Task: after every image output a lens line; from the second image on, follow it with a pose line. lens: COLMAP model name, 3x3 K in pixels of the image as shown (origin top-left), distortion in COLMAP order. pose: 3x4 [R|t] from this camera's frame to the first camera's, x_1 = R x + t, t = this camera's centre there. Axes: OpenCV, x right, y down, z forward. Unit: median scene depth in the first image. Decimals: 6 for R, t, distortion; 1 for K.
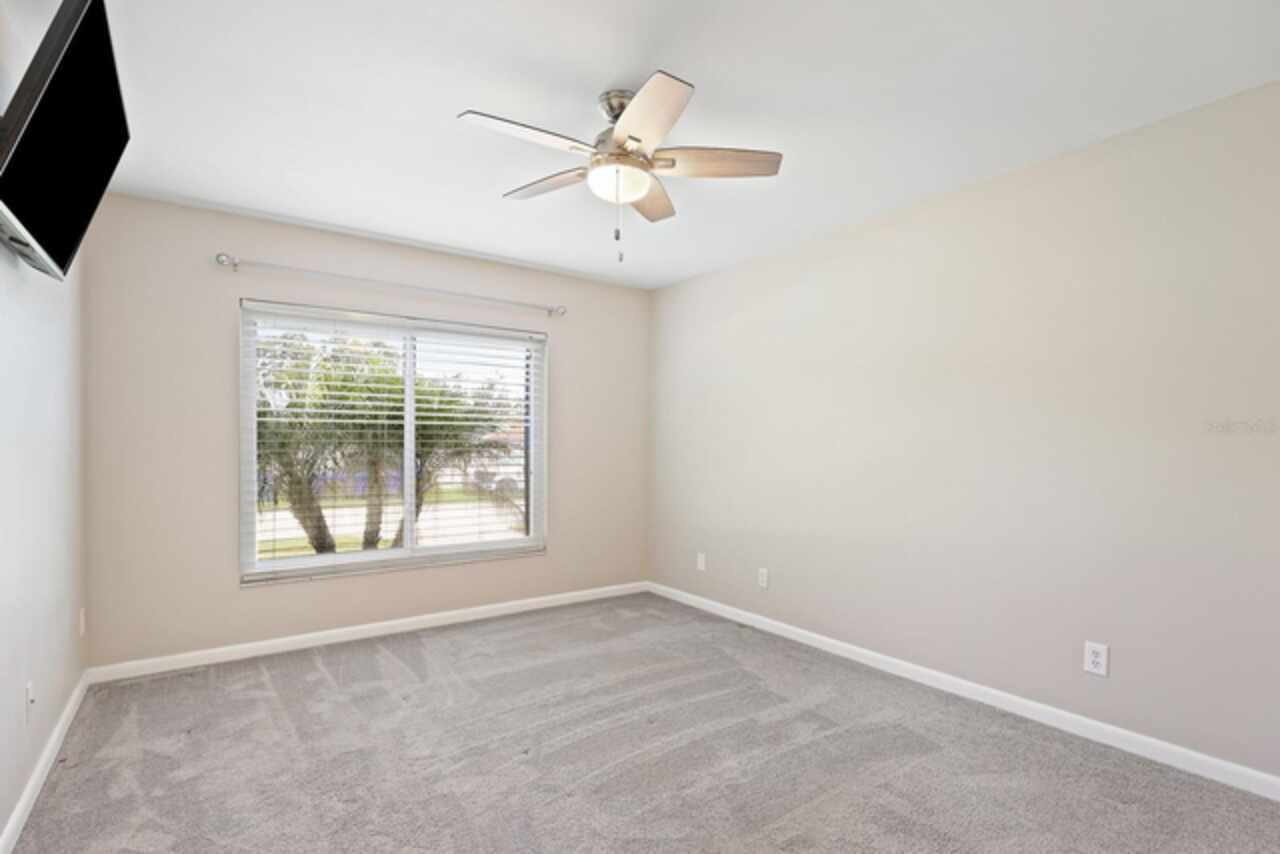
lens RADIAL K [[605.1, 0, 644.1], [0, 605.1, 437.5], [0, 0, 1]] dist [-0.001985, -0.000636]
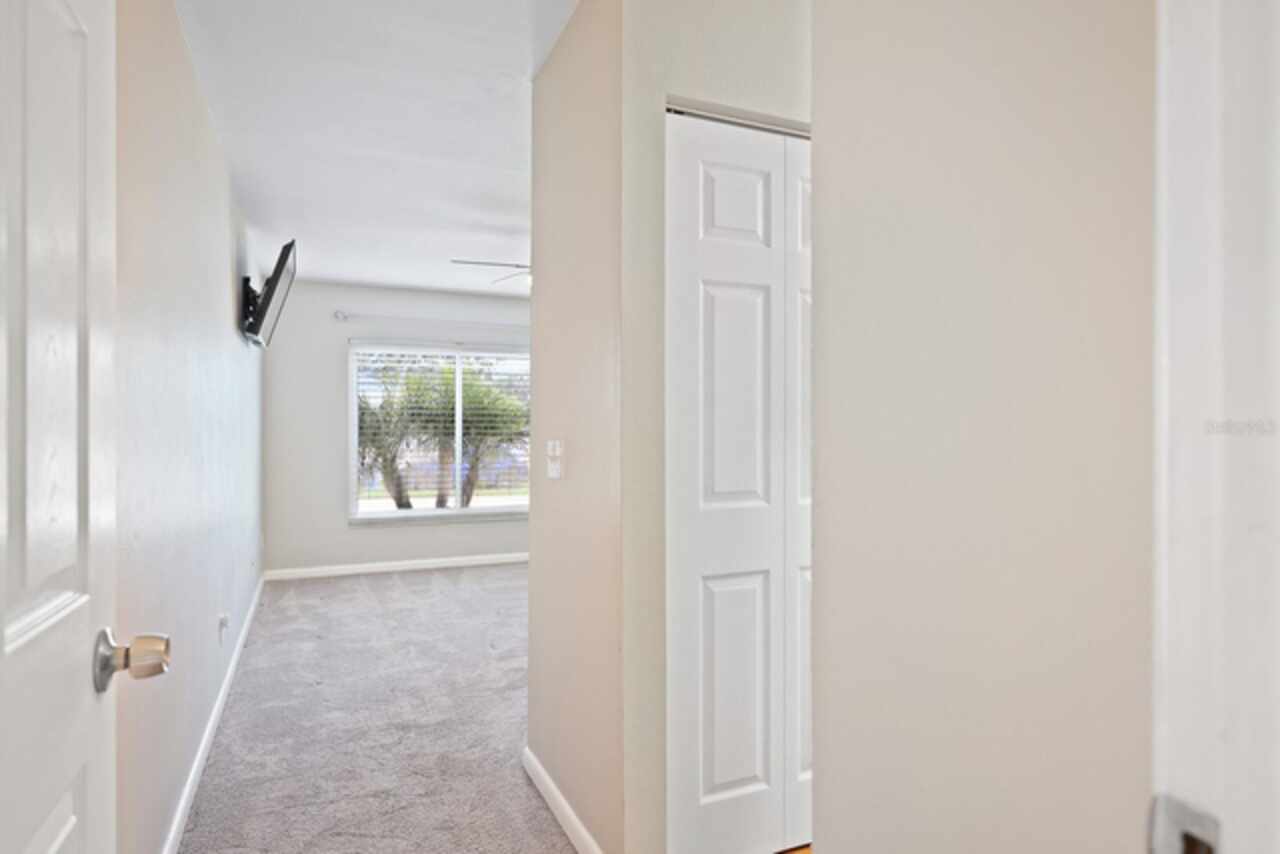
lens RADIAL K [[721.0, 0, 640.0], [0, 721.0, 427.0], [0, 0, 1]] dist [0.002272, 0.000183]
pose [[0.979430, 0.002660, -0.201765, 0.395693], [-0.001207, 0.999972, 0.007323, -0.019314], [0.201778, -0.006928, 0.979407, -0.599519]]
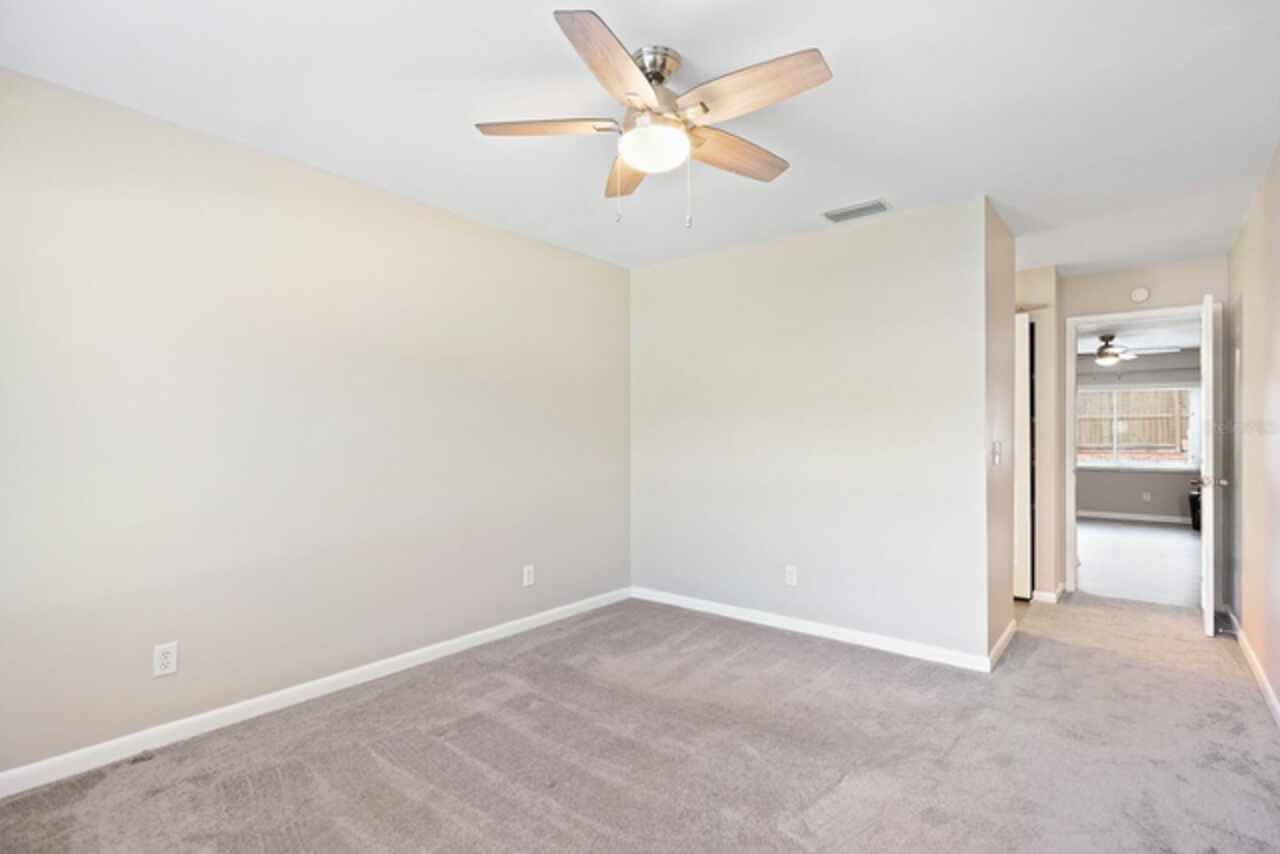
lens RADIAL K [[624.0, 0, 645.6], [0, 624.0, 429.5], [0, 0, 1]] dist [-0.001261, -0.000437]
pose [[-0.265035, 0.003738, 0.964232, -0.595014], [-0.012409, 0.999896, -0.007287, 0.002306], [-0.964159, -0.013897, -0.264961, 0.796315]]
